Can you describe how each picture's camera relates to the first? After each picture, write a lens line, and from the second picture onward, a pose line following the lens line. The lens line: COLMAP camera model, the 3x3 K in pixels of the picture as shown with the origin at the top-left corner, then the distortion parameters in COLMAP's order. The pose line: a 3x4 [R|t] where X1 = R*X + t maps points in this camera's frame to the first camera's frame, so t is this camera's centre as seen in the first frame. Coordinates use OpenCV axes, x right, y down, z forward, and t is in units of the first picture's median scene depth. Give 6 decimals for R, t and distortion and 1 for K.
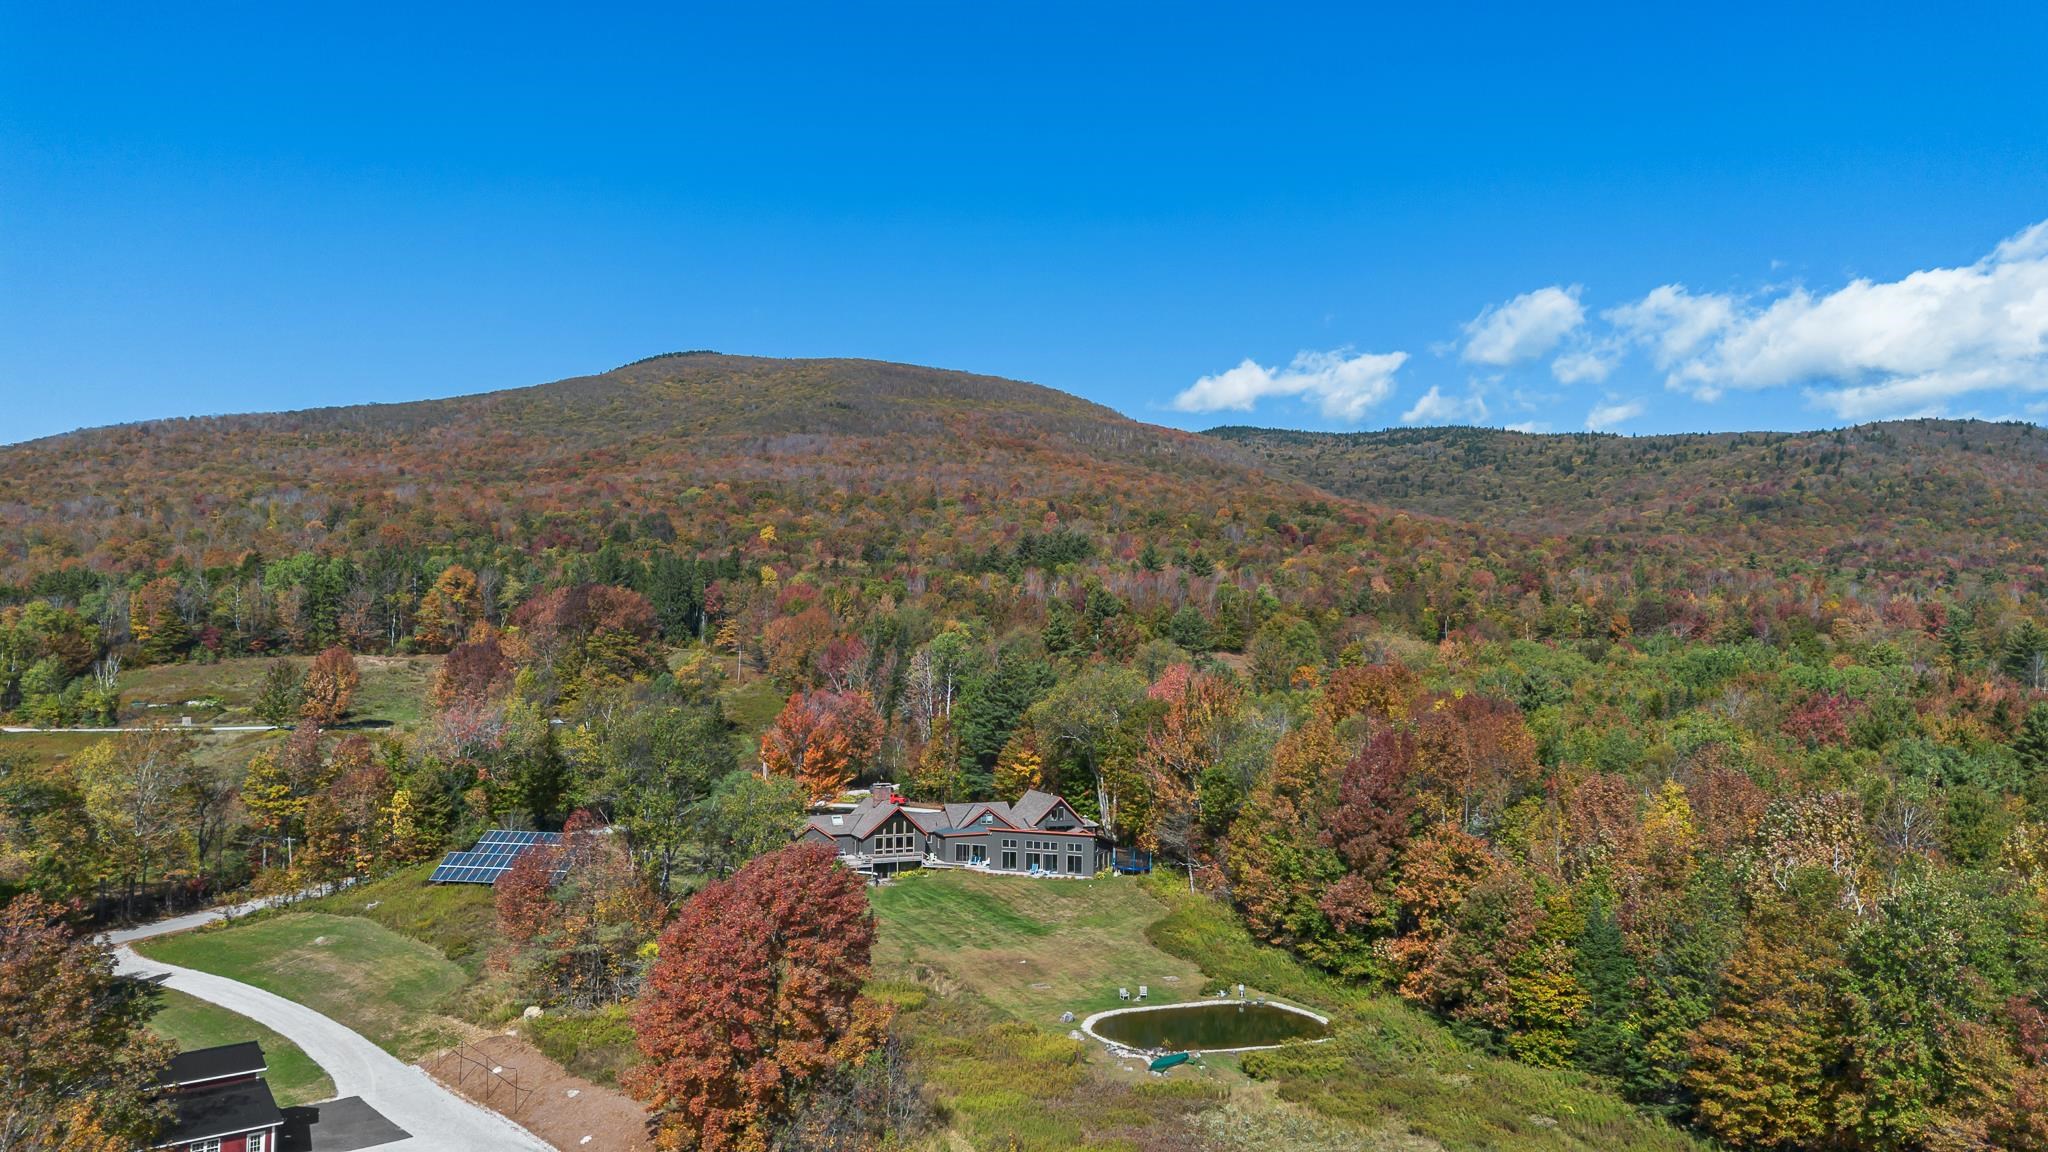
lens RADIAL K [[1401.5, 0, 1024.0], [0, 1401.5, 576.0], [0, 0, 1]] dist [0.058100, 0.000640]
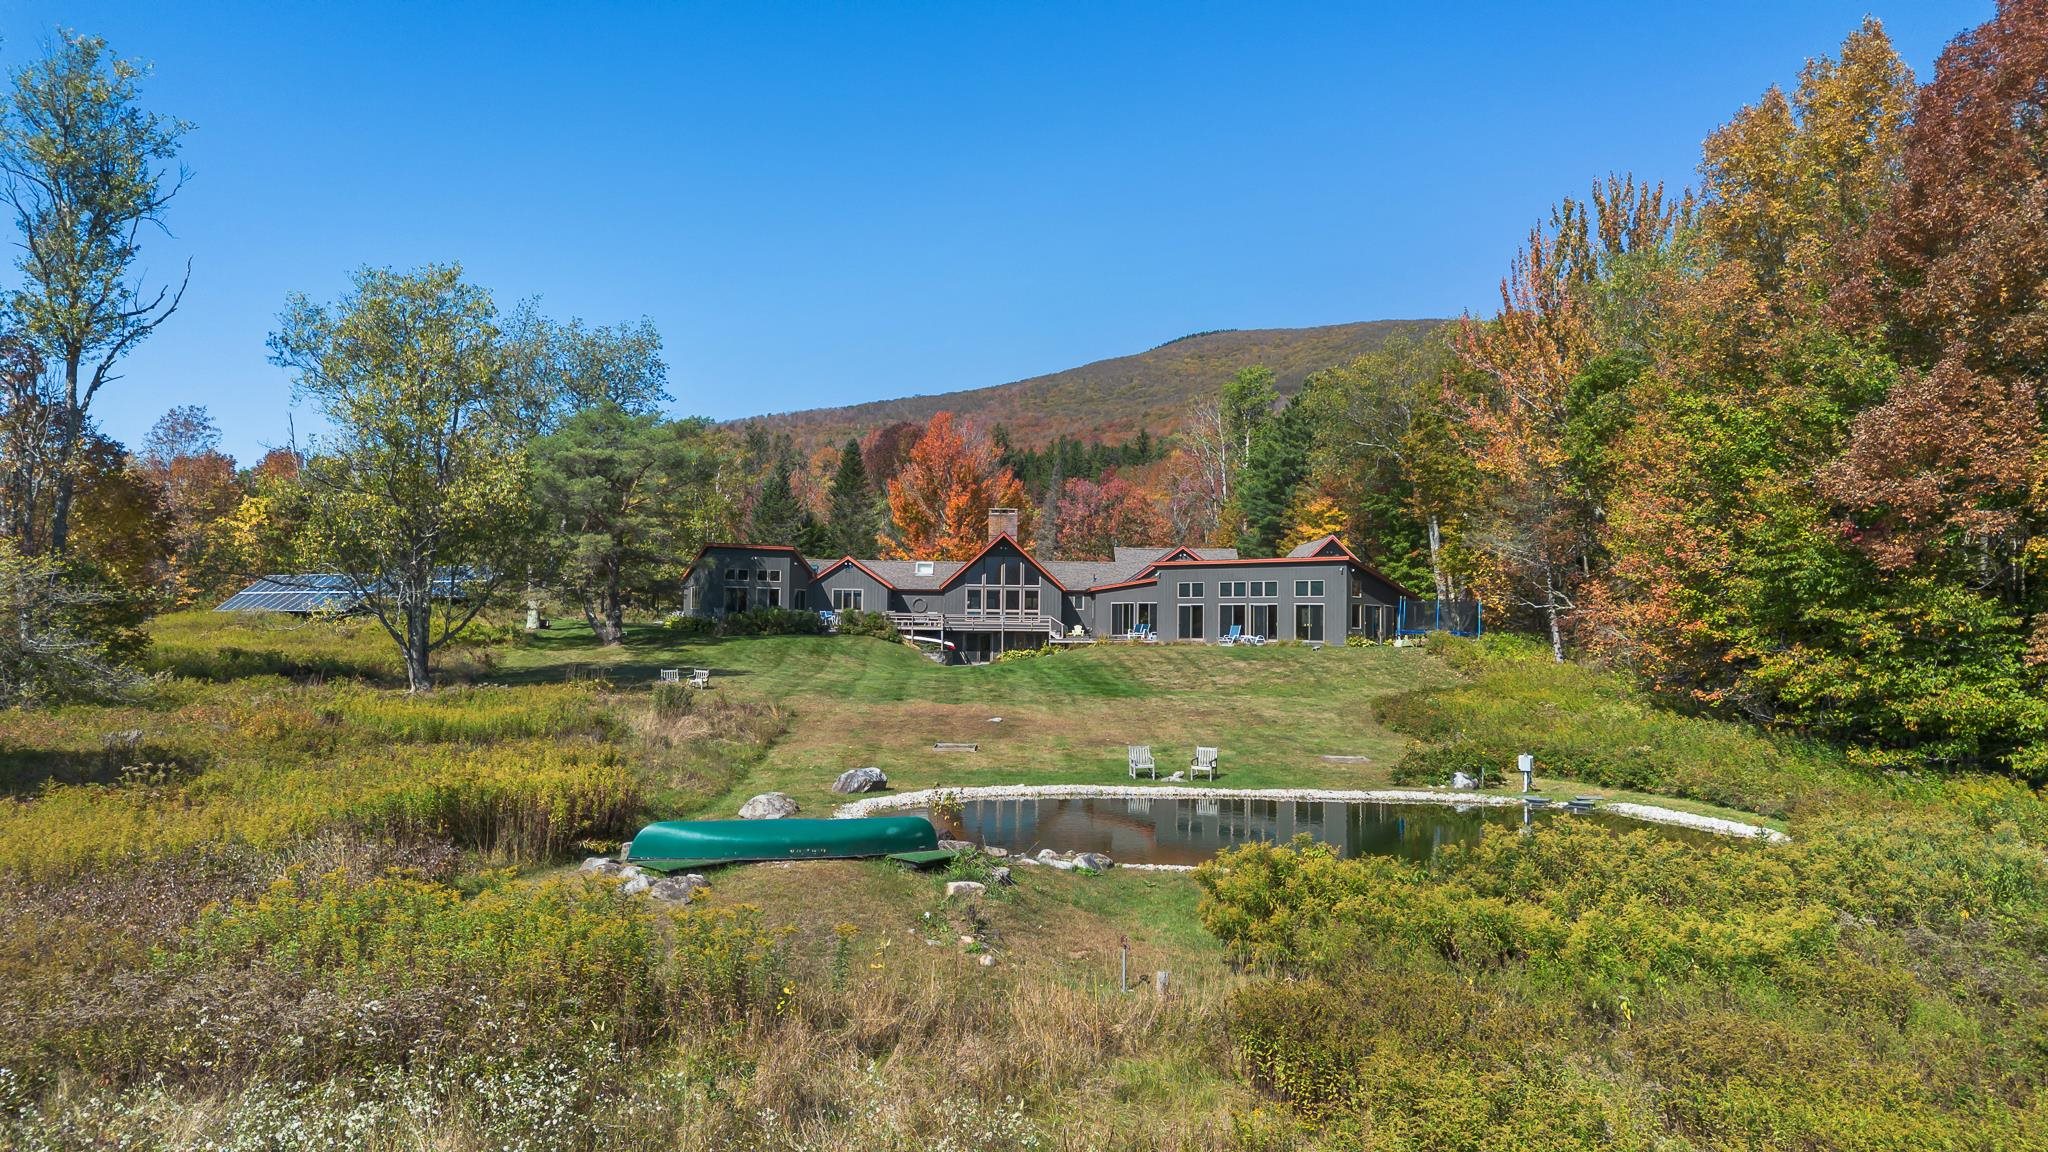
lens RADIAL K [[1405.4, 0, 1024.0], [0, 1405.4, 576.0], [0, 0, 1]] dist [0.001132, 0.000511]
pose [[0.925504, -0.012420, -0.378535, 0.124392], [0.011554, 0.999923, -0.004559, 0.183771], [0.378563, -0.000154, 0.925576, 0.495929]]
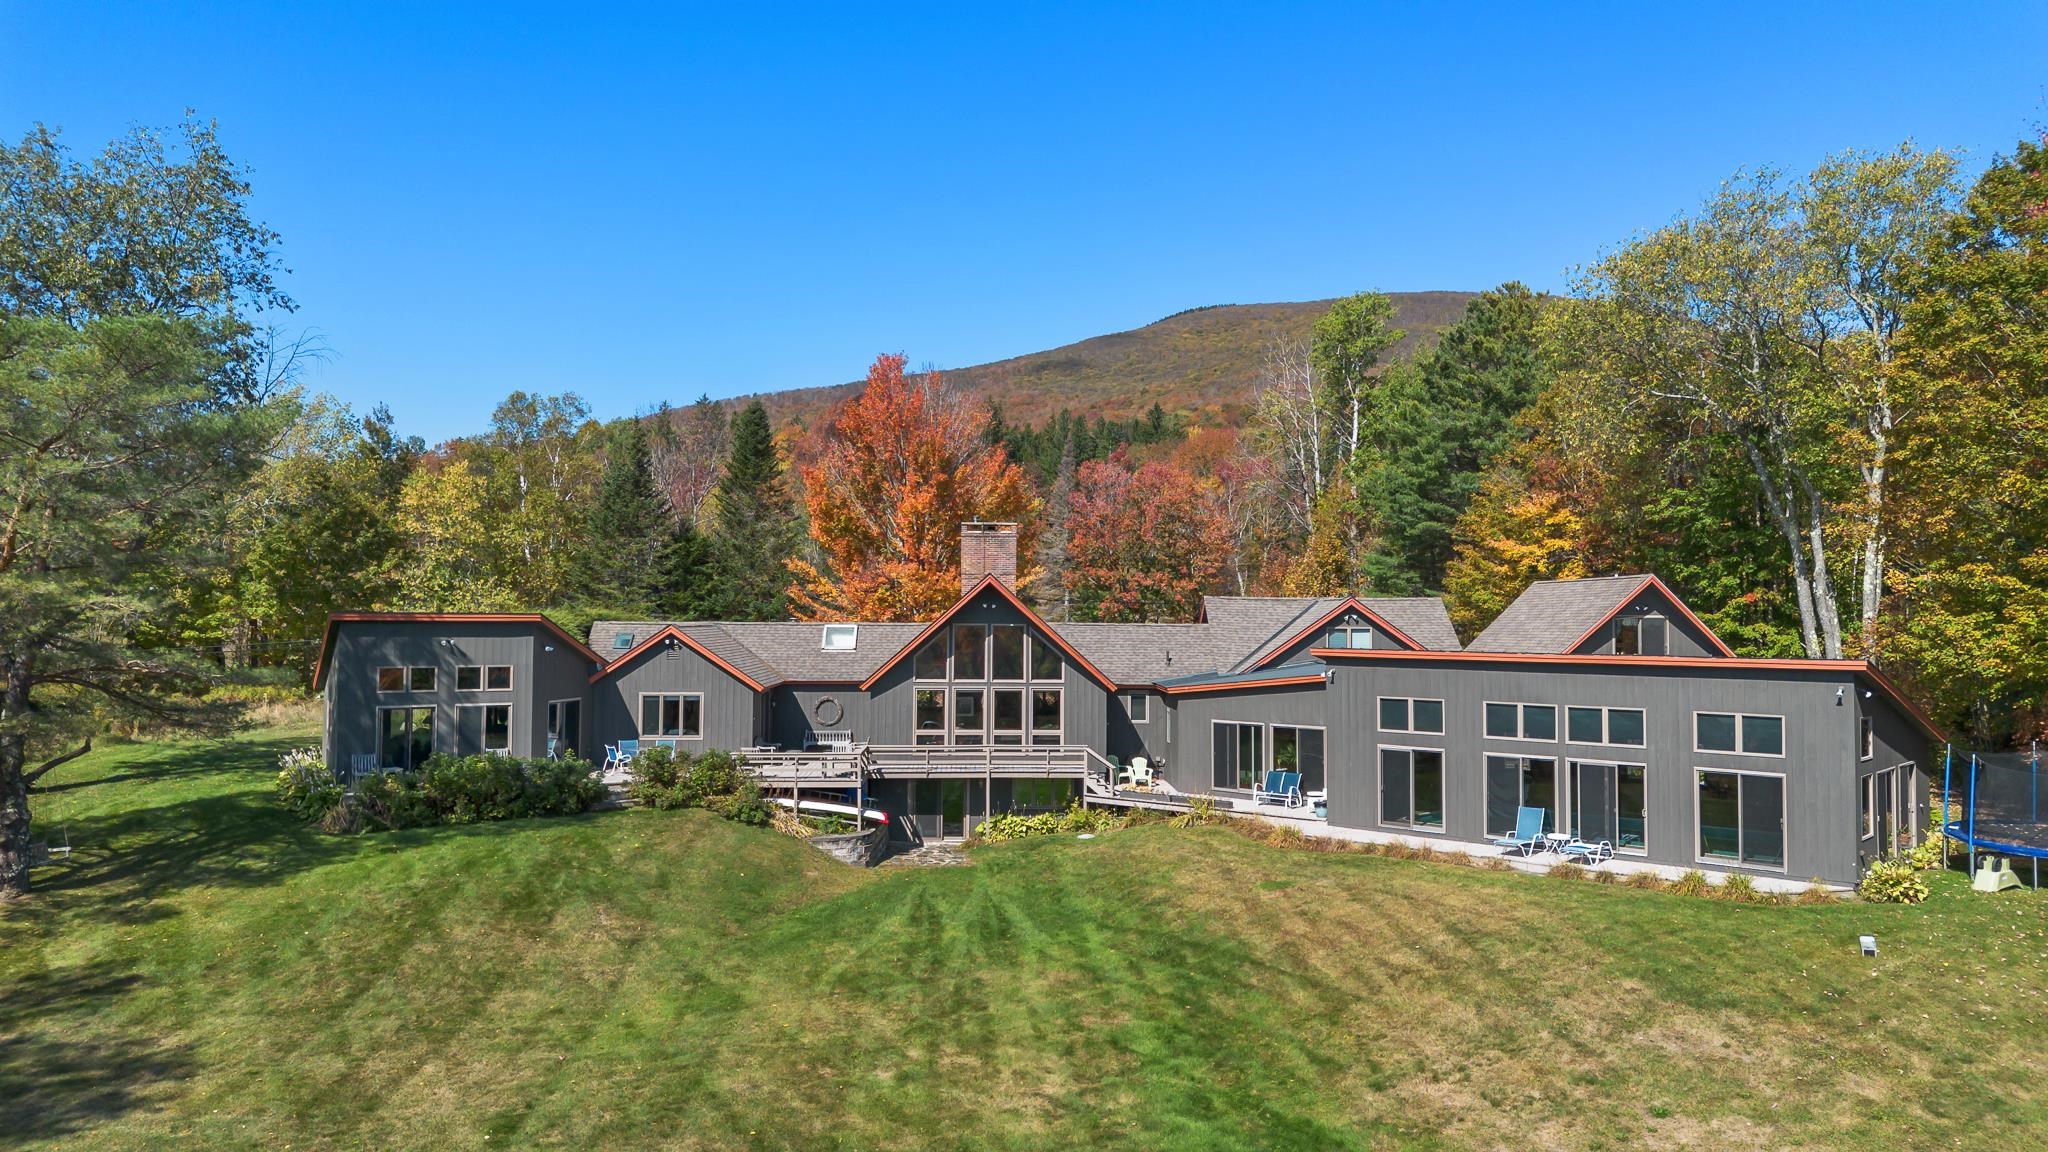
lens RADIAL K [[1405.4, 0, 1024.0], [0, 1405.4, 576.0], [0, 0, 1]] dist [0.001132, 0.000511]
pose [[0.926793, -0.013381, -0.375334, 0.016792], [0.018332, 0.999786, 0.009622, 0.161876], [0.375125, -0.015798, 0.926840, 0.753728]]
